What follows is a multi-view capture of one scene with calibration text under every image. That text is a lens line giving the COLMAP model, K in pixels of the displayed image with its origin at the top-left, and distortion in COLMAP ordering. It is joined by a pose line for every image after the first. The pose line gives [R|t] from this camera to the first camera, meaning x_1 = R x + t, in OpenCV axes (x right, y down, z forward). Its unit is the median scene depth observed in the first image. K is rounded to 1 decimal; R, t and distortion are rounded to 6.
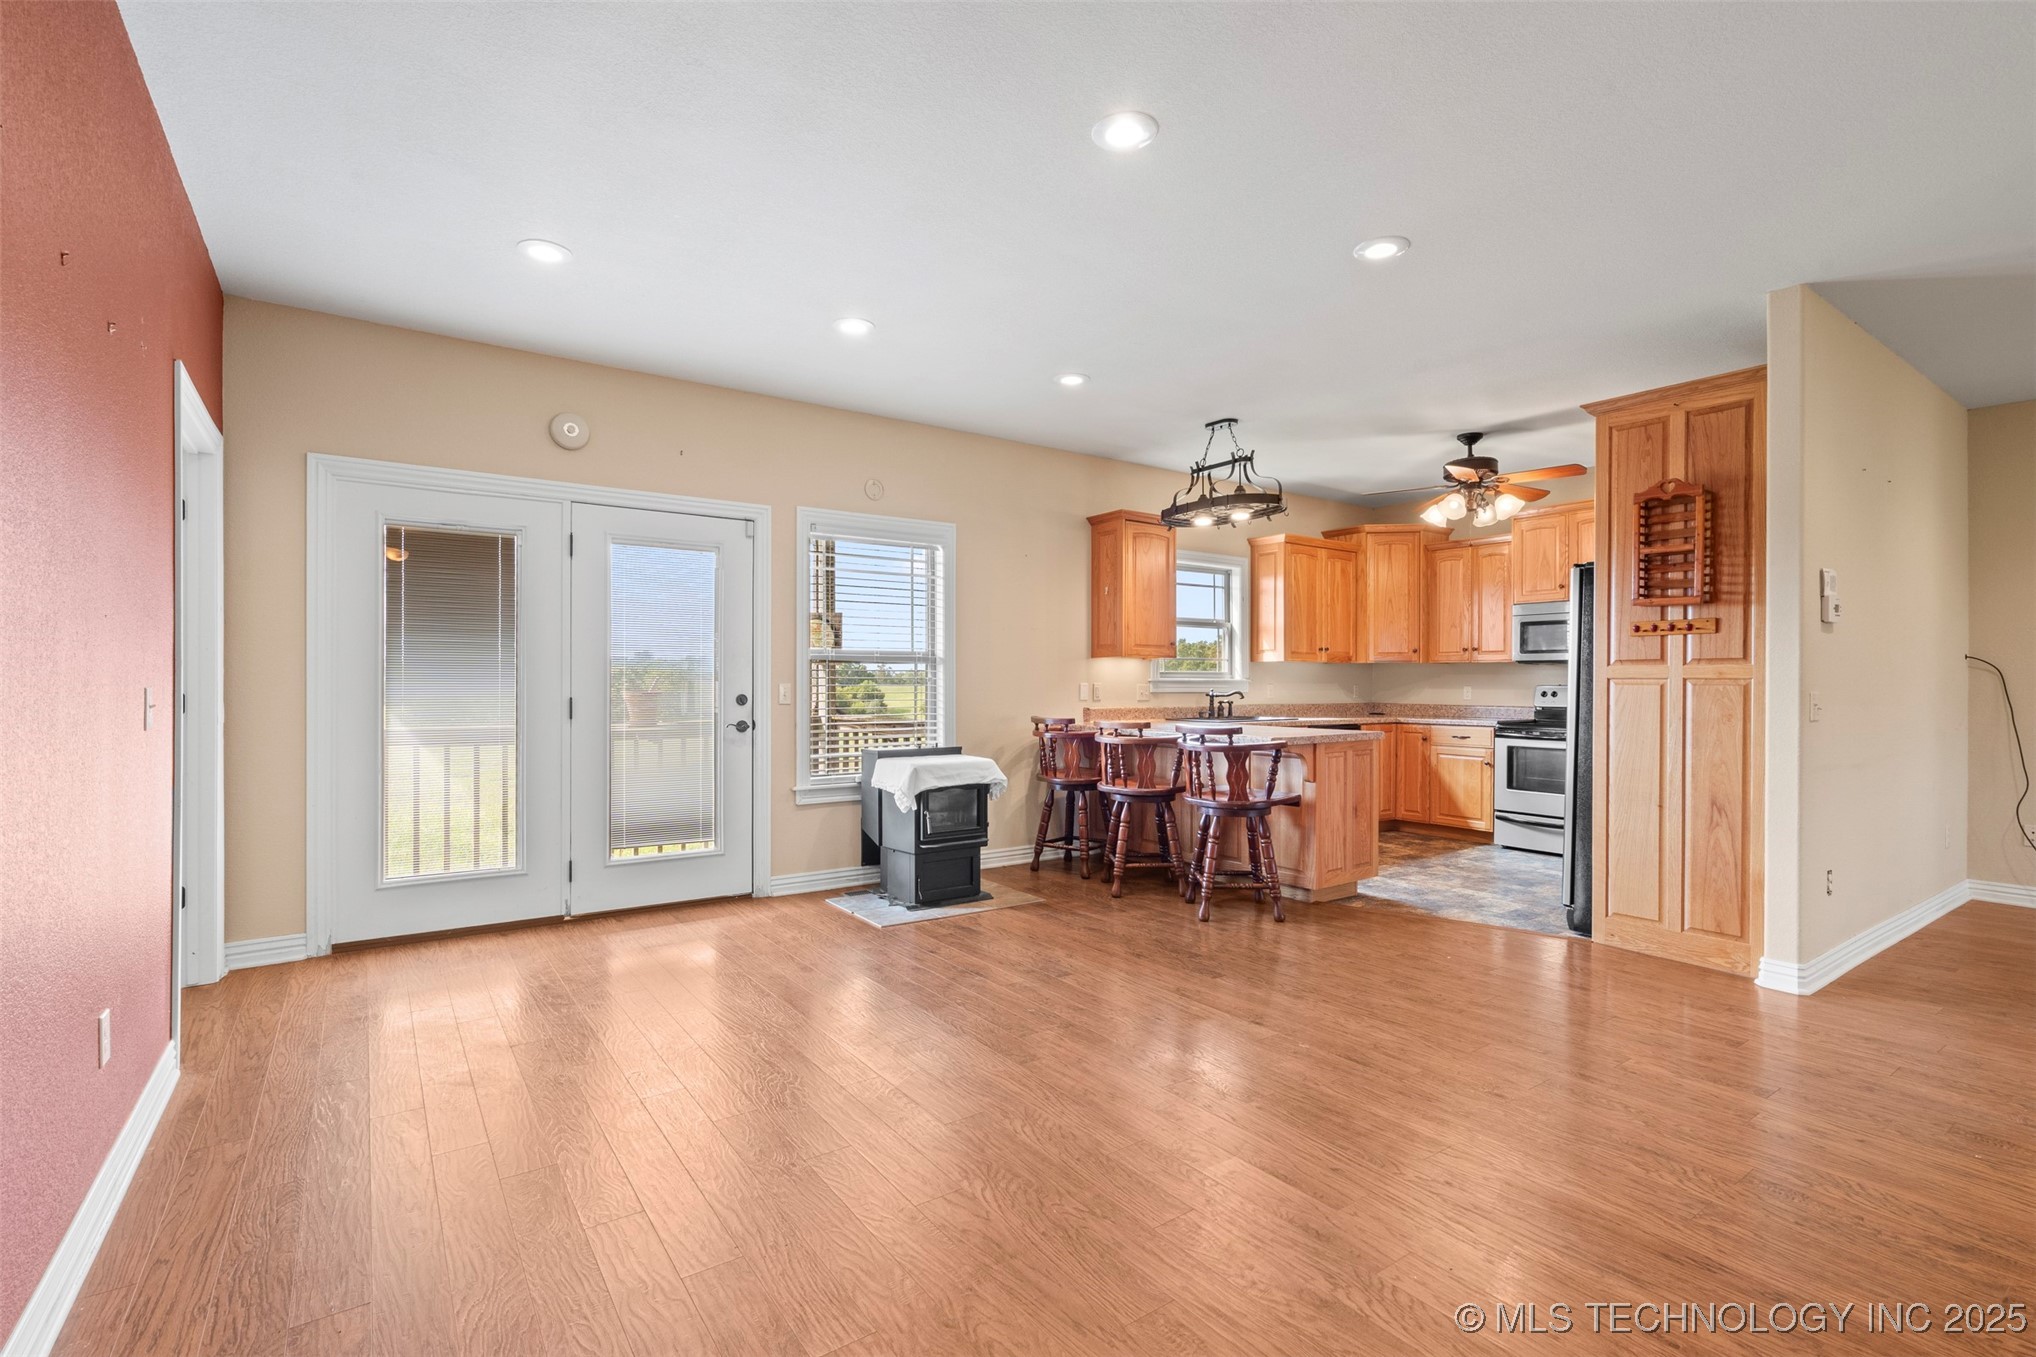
lens RADIAL K [[923.4, 0, 1012.2], [0, 923.4, 680.6], [0, 0, 1]] dist [-0.006118, 0.001336]
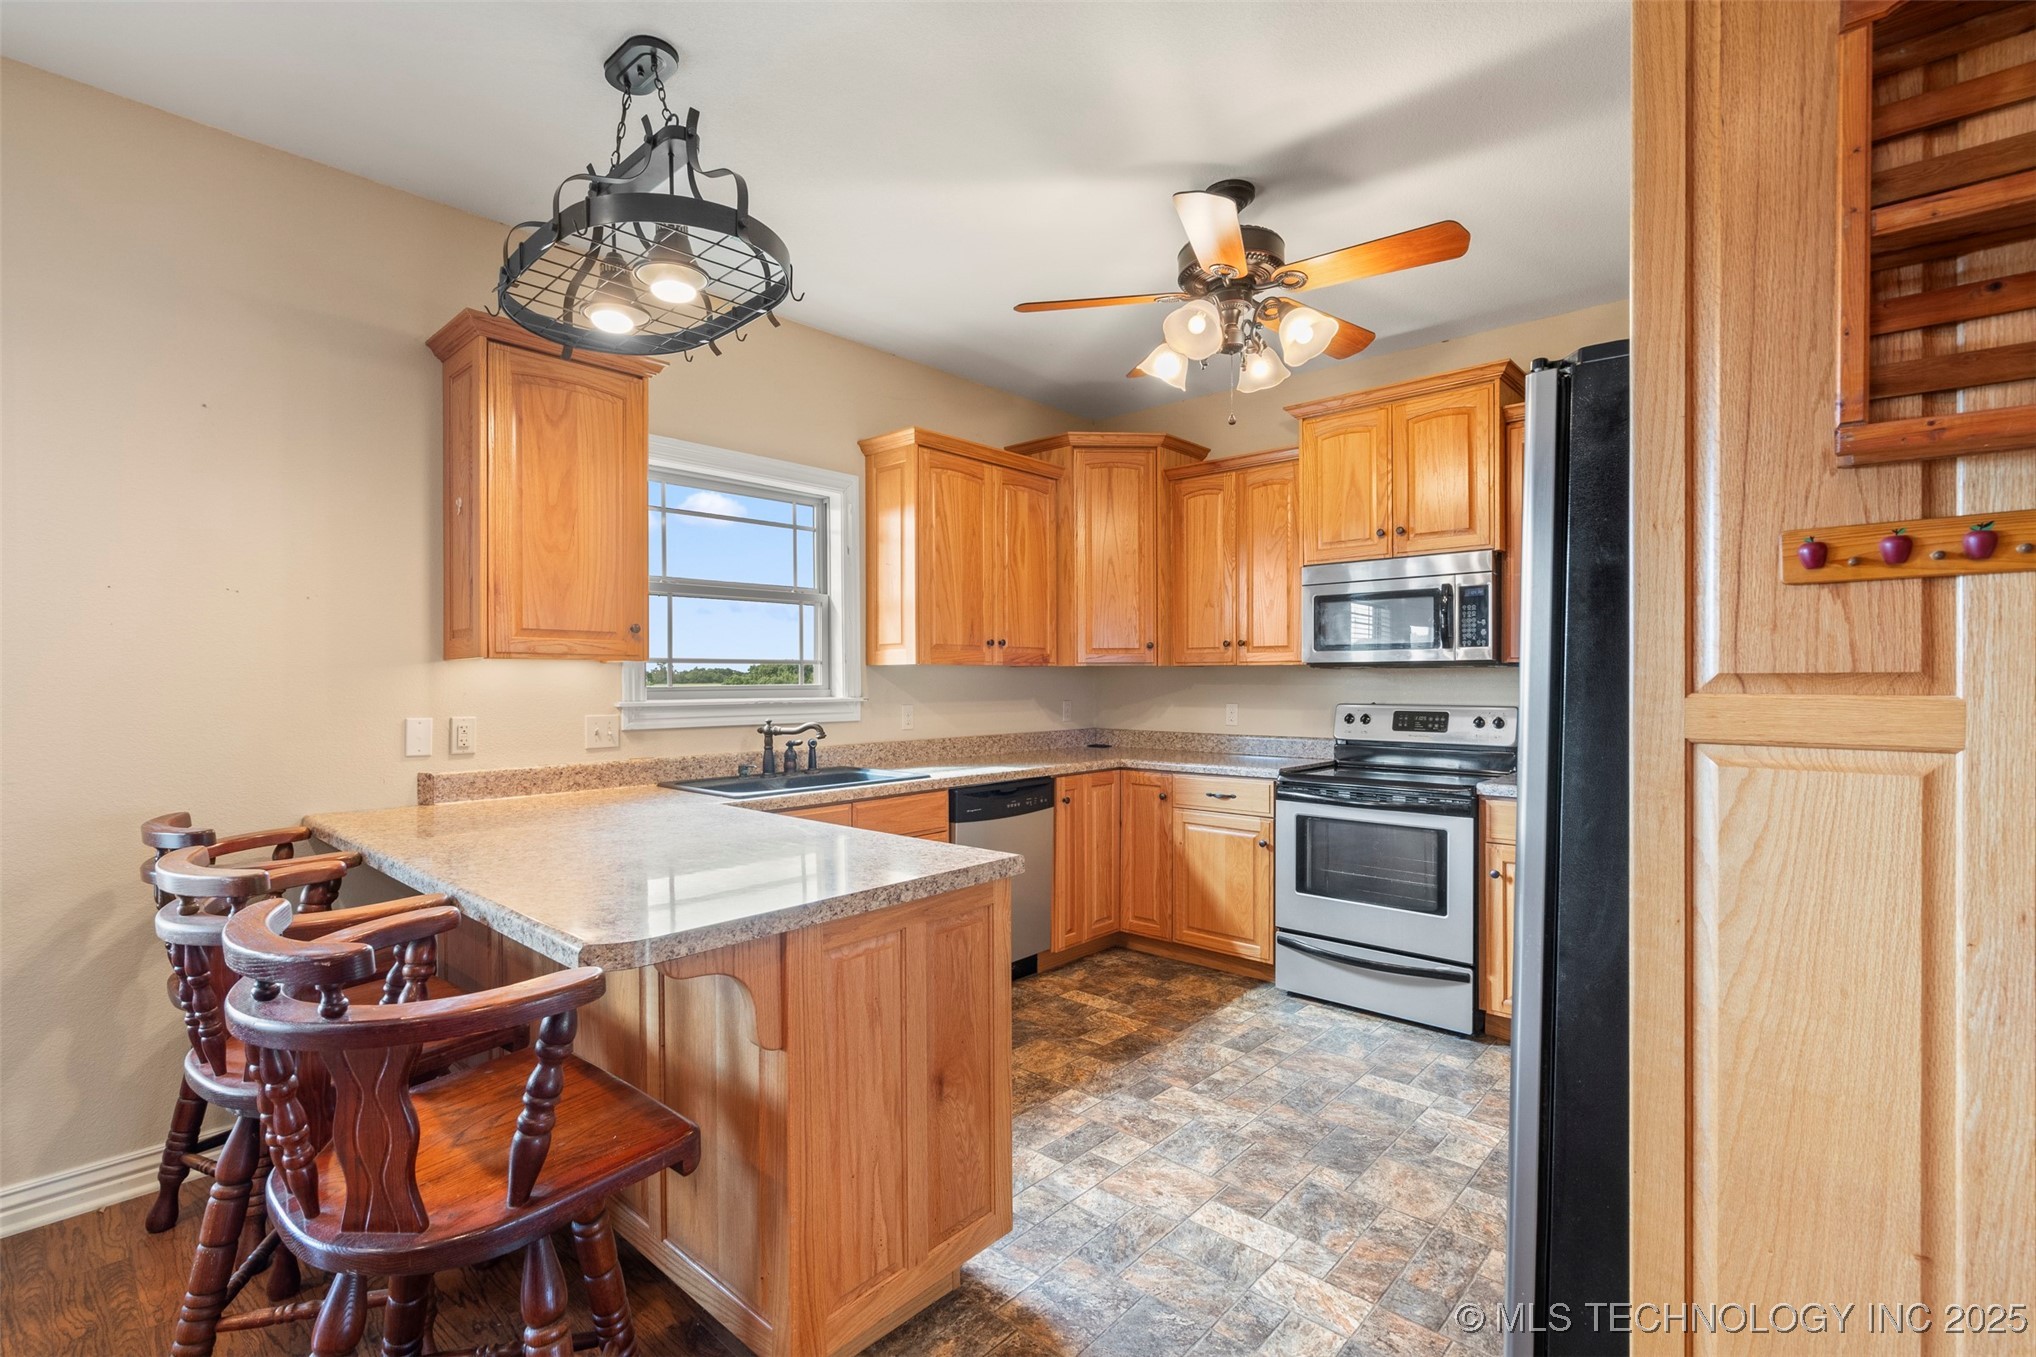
lens RADIAL K [[923.4, 0, 1012.2], [0, 923.4, 680.6], [0, 0, 1]] dist [-0.006118, 0.001336]
pose [[0.976047, -0.006937, 0.217450, 0.254056], [0.006172, 0.999972, 0.004198, -0.014887], [-0.217473, -0.002755, 0.976062, 0.504202]]
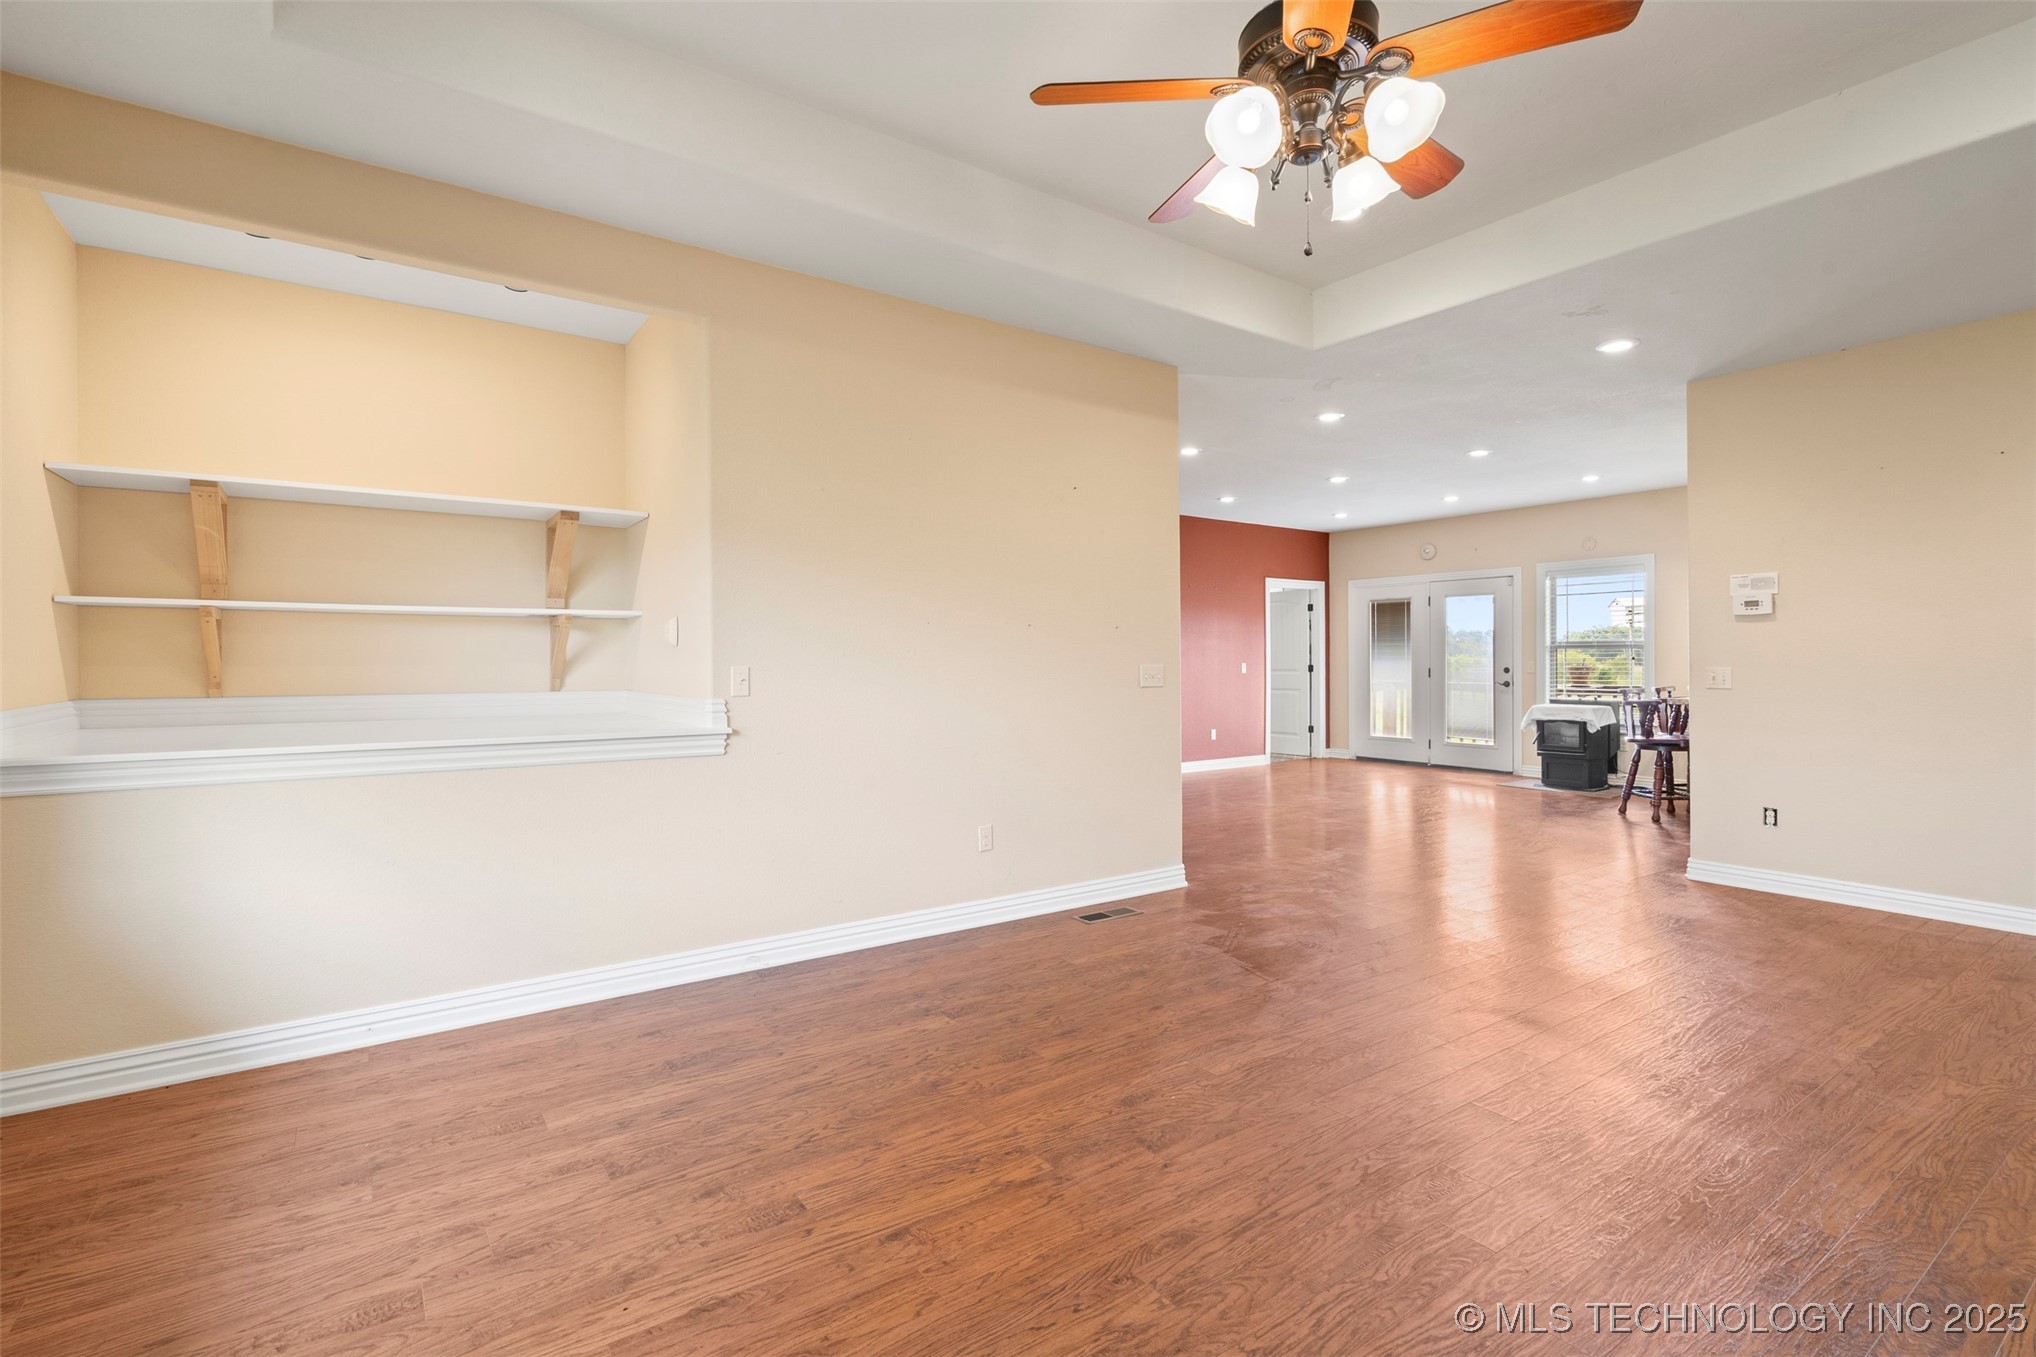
lens RADIAL K [[948.2, 0, 1013.2], [0, 948.2, 650.8], [0, 0, 1]] dist [0.025919, 0.000145]
pose [[0.012845, -0.015116, -0.999803, 1.308898], [0.002600, 0.999883, -0.015083, 0.005831], [0.999914, -0.002405, 0.012883, -0.045087]]
